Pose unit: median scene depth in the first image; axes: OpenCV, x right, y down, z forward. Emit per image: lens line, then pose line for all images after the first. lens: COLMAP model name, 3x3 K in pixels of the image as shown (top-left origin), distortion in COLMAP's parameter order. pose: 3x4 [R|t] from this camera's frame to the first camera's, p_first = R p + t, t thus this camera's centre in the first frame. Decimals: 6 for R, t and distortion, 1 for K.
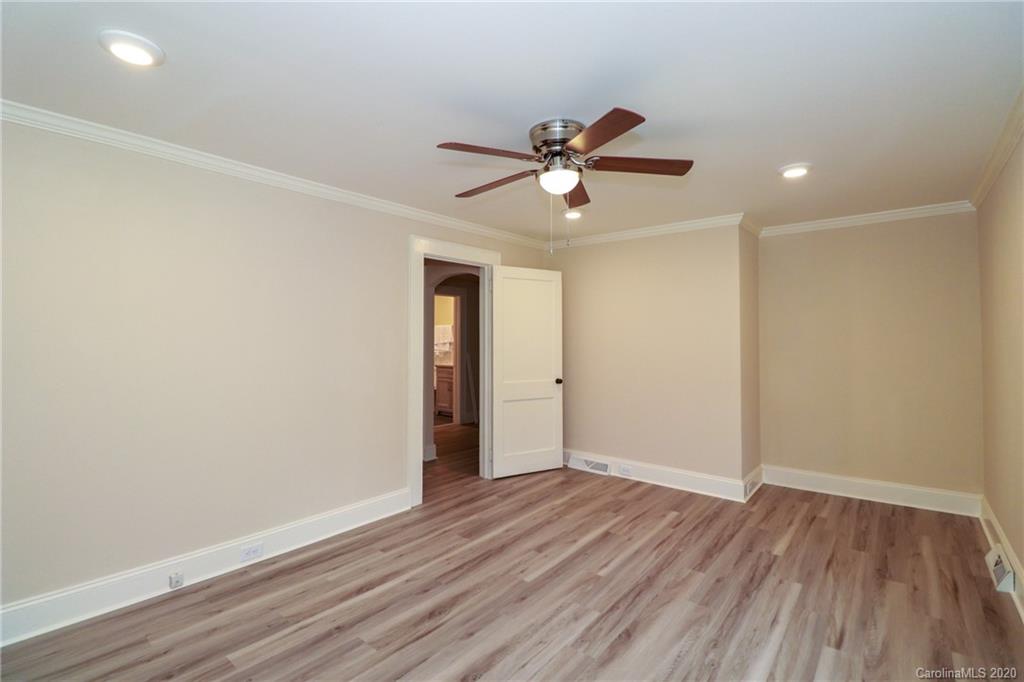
lens RADIAL K [[473.6, 0, 509.0], [0, 473.6, 326.8], [0, 0, 1]] dist [-0.001228, -0.011536]
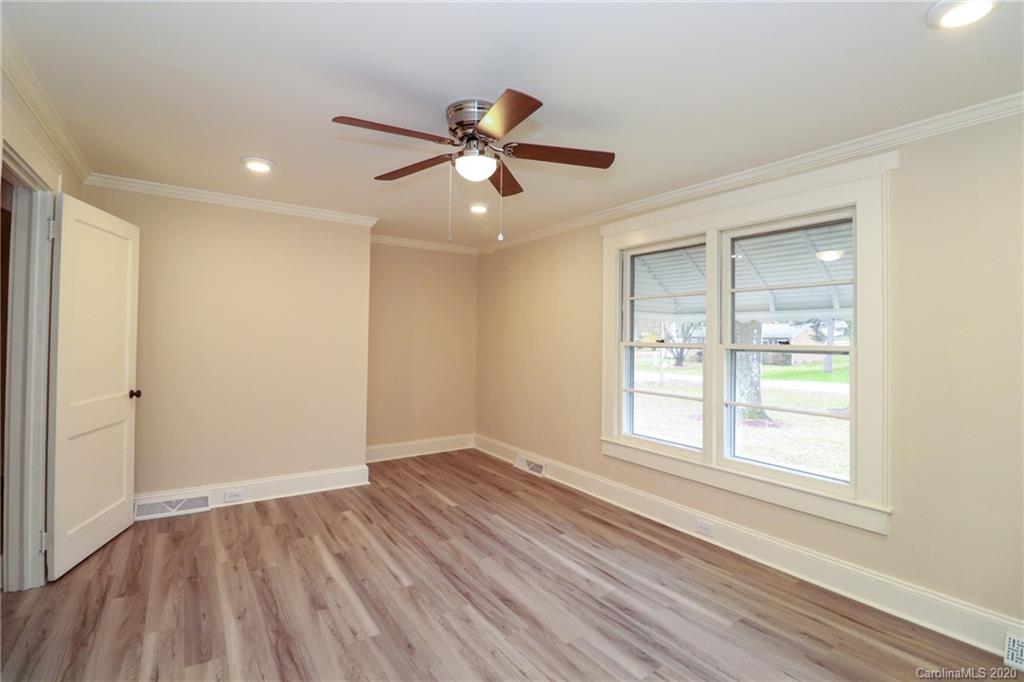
lens RADIAL K [[473.6, 0, 509.0], [0, 473.6, 326.8], [0, 0, 1]] dist [-0.001228, -0.011536]
pose [[0.278879, 0.023500, 0.960039, -0.636200], [-0.038273, 0.999178, -0.013340, 0.017367], [-0.959563, -0.033023, 0.279549, 0.541160]]
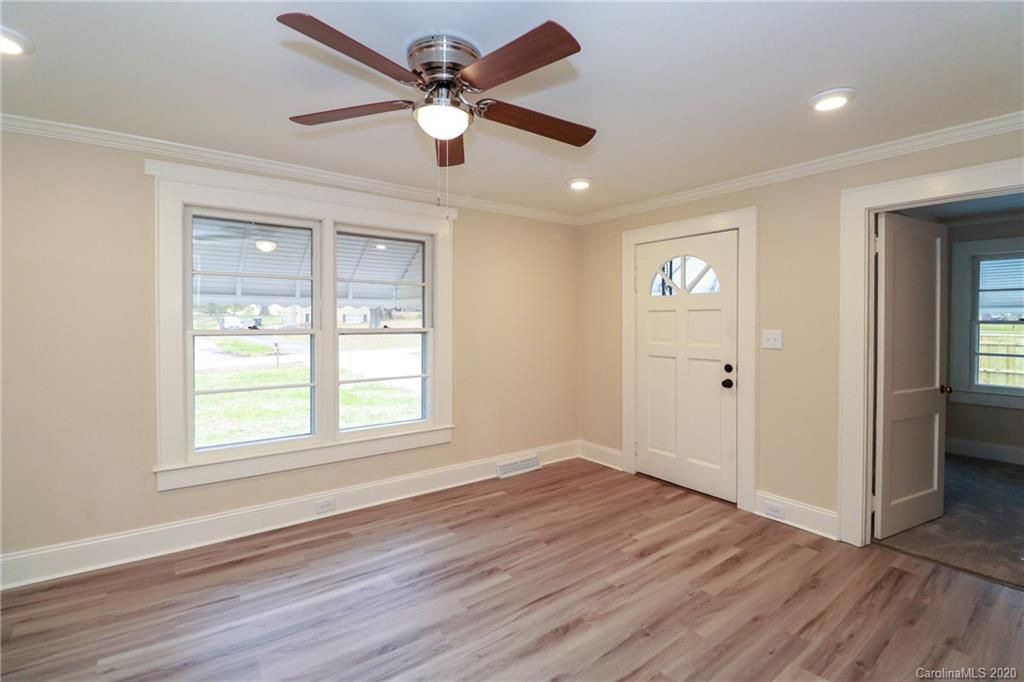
lens RADIAL K [[473.6, 0, 509.0], [0, 473.6, 326.8], [0, 0, 1]] dist [-0.001228, -0.011536]
pose [[-0.970225, -0.006096, 0.242129, -0.152336], [-0.009103, 0.999895, -0.011305, 0.027422], [-0.242035, -0.013172, -0.970178, 1.409717]]
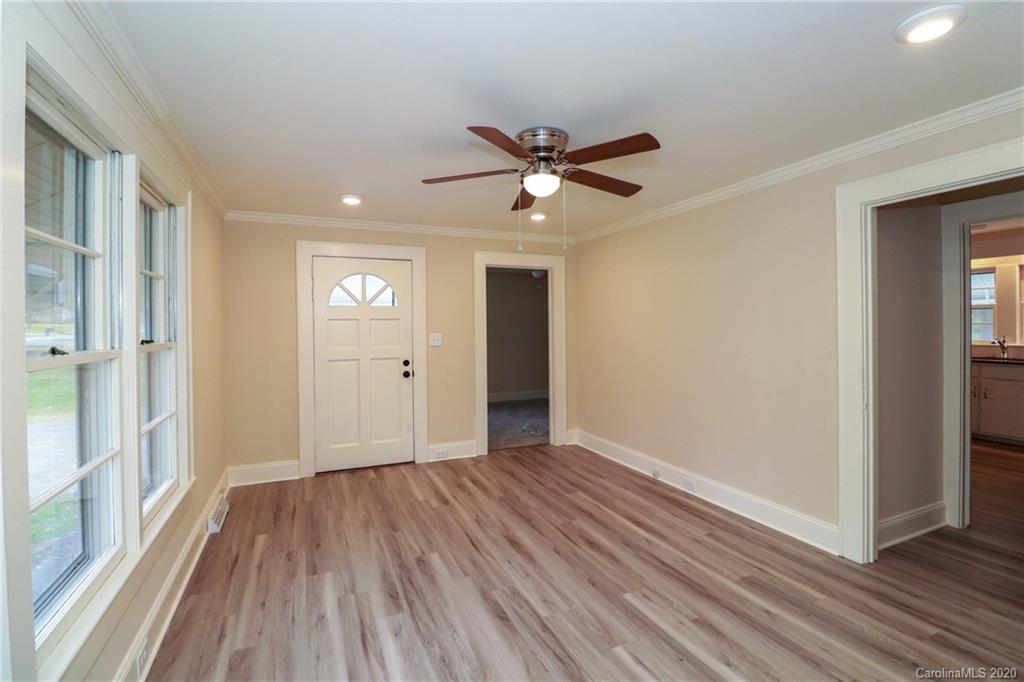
lens RADIAL K [[473.6, 0, 509.0], [0, 473.6, 326.8], [0, 0, 1]] dist [-0.001228, -0.011536]
pose [[-0.455191, 0.006258, -0.890372, 0.895088], [0.031606, 0.999459, -0.009134, 0.016459], [0.889833, -0.032298, -0.455143, 1.155076]]
